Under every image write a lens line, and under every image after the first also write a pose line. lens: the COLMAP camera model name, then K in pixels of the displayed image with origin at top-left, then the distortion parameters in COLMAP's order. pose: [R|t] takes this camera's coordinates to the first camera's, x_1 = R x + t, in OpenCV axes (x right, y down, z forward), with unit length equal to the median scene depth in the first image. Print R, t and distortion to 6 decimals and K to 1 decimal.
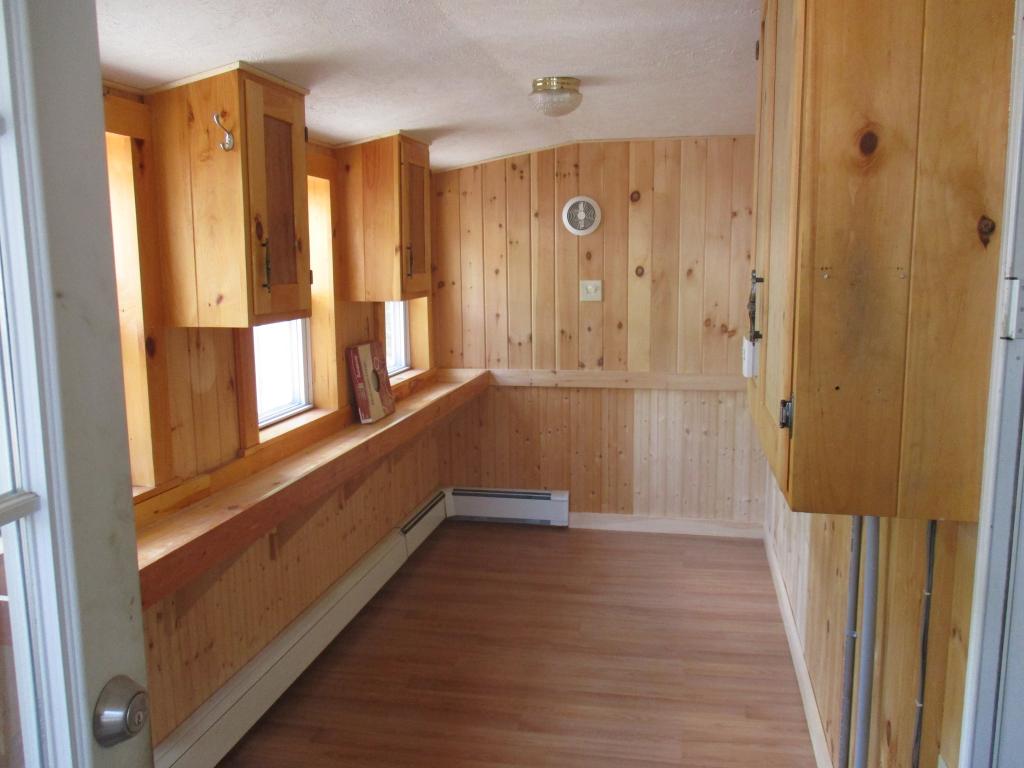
lens RADIAL K [[864.5, 0, 516.6], [0, 864.5, 383.1], [0, 0, 1]] dist [-0.016580, 0.013768]
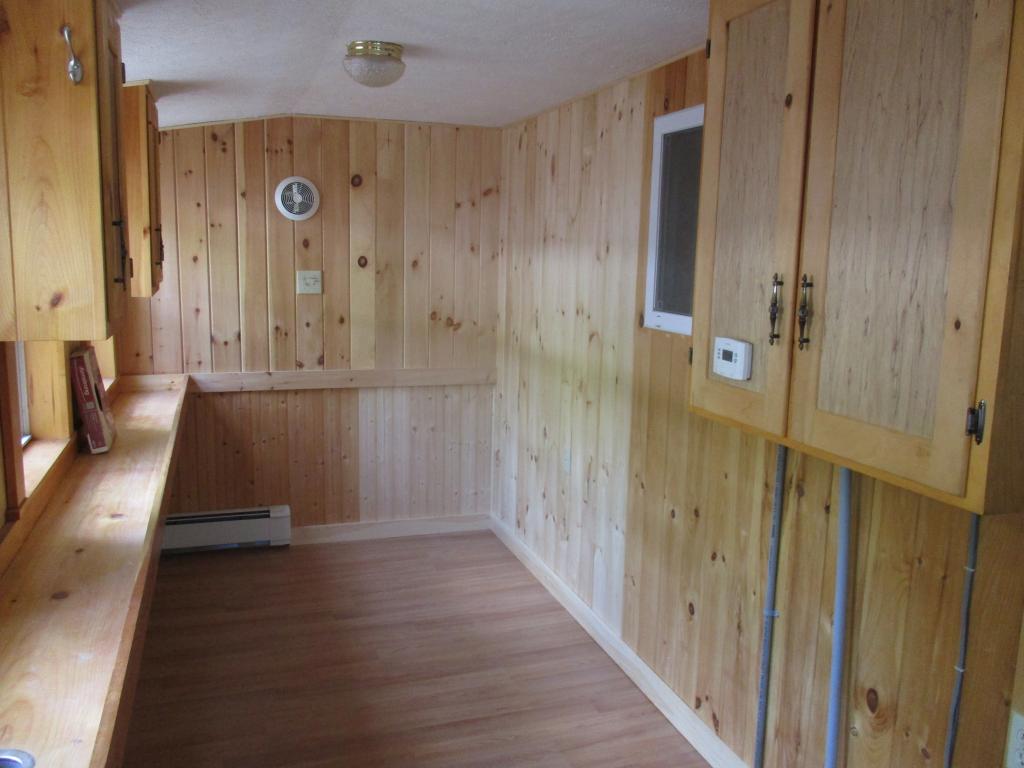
lens RADIAL K [[864.5, 0, 512.3], [0, 864.5, 385.1], [0, 0, 1]] dist [-0.016580, 0.013768]
pose [[0.865006, -0.052886, 0.498966, -0.189653], [0.043831, 0.998593, 0.029857, -0.017169], [-0.499843, -0.003956, 0.866107, 0.112409]]
